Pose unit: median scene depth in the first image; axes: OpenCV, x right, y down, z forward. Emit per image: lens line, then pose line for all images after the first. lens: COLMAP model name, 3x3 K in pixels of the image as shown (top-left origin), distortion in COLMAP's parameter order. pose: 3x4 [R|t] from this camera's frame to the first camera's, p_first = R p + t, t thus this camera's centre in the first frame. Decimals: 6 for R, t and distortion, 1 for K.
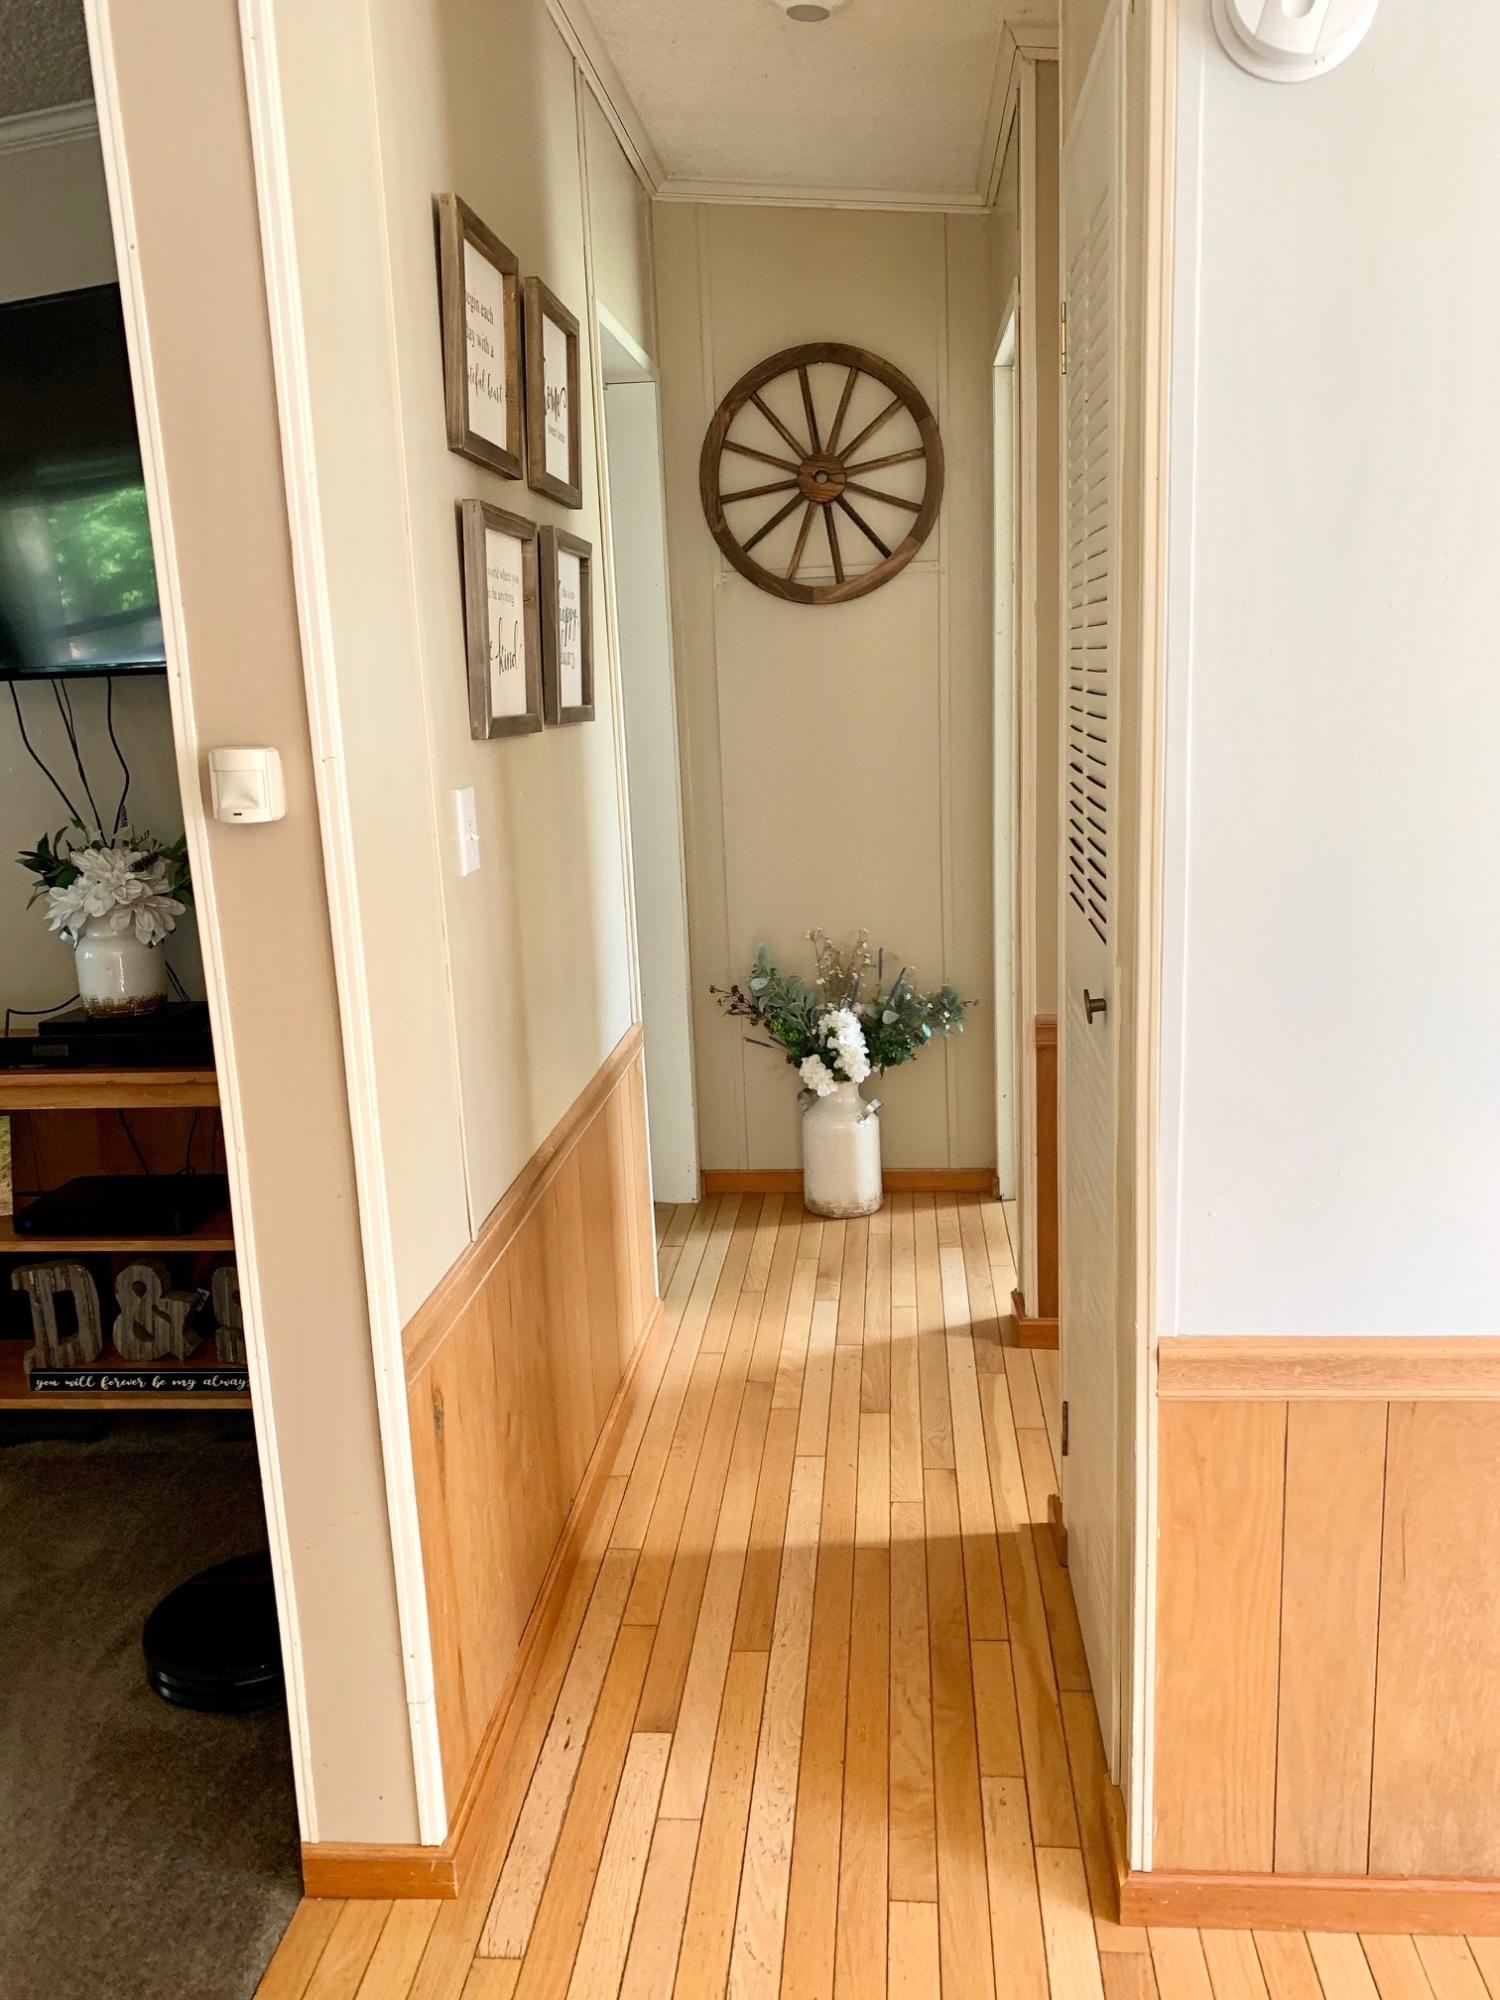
lens RADIAL K [[1546.5, 0, 751.8], [0, 1546.5, 998.1], [0, 0, 1]] dist [0.030633, -0.013652]
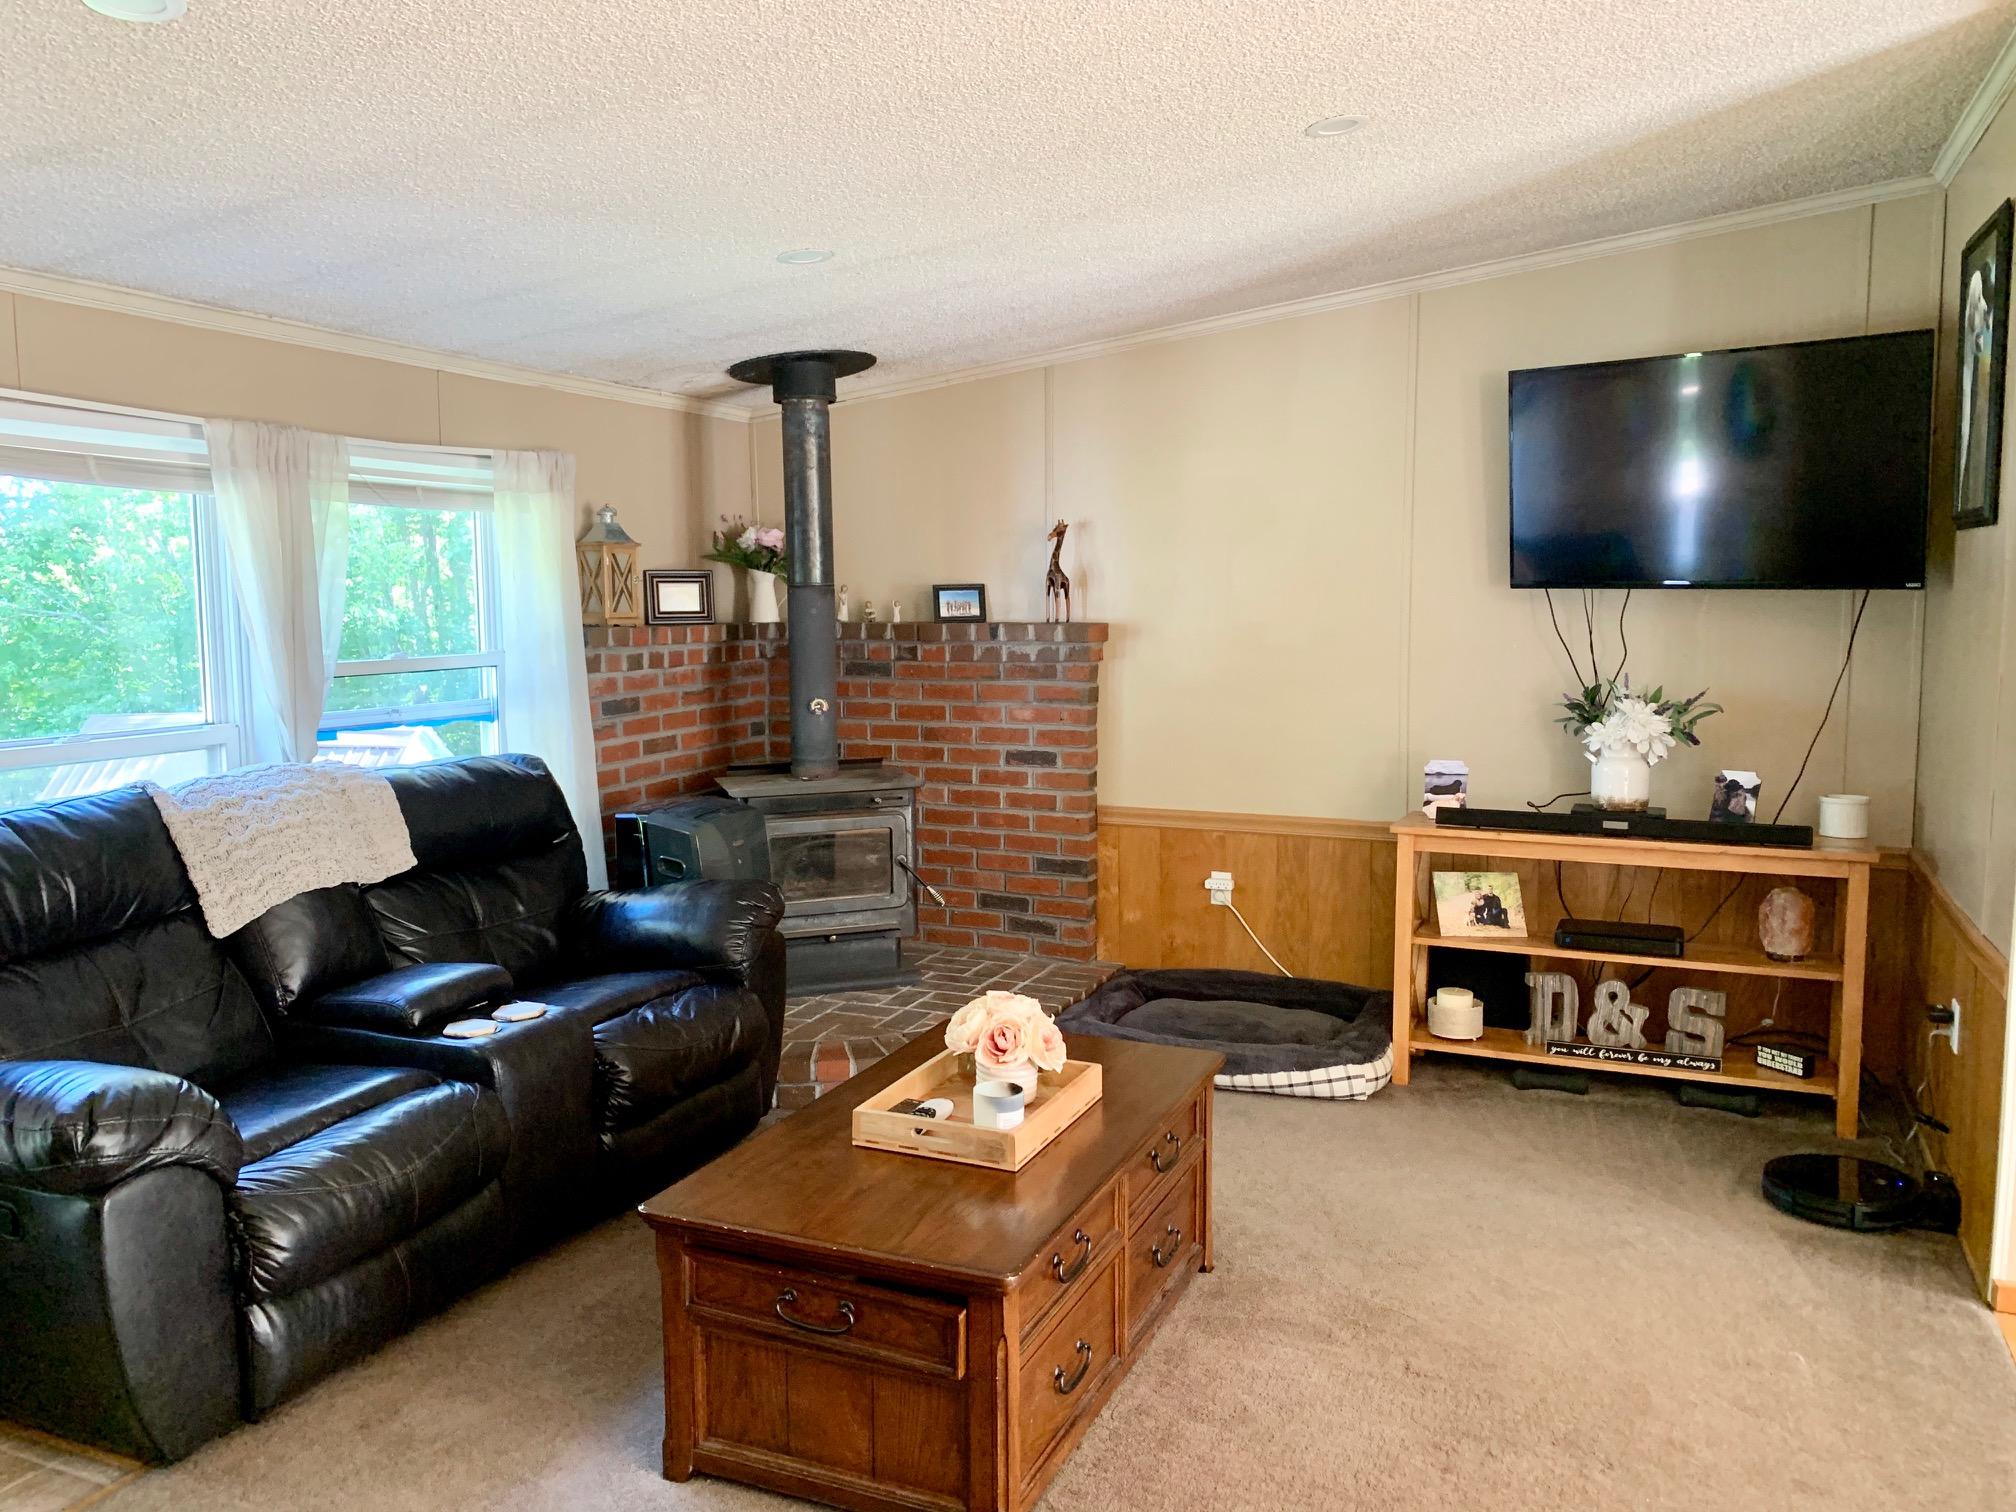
lens RADIAL K [[1558.9, 0, 1006.8], [0, 1558.9, 751.9], [0, 0, 1]] dist [0.030633, -0.013652]
pose [[0.949300, 0.071183, -0.306207, -0.500491], [-0.100129, 0.991764, -0.079868, 0.132428], [0.297999, 0.106479, 0.948609, -0.605167]]
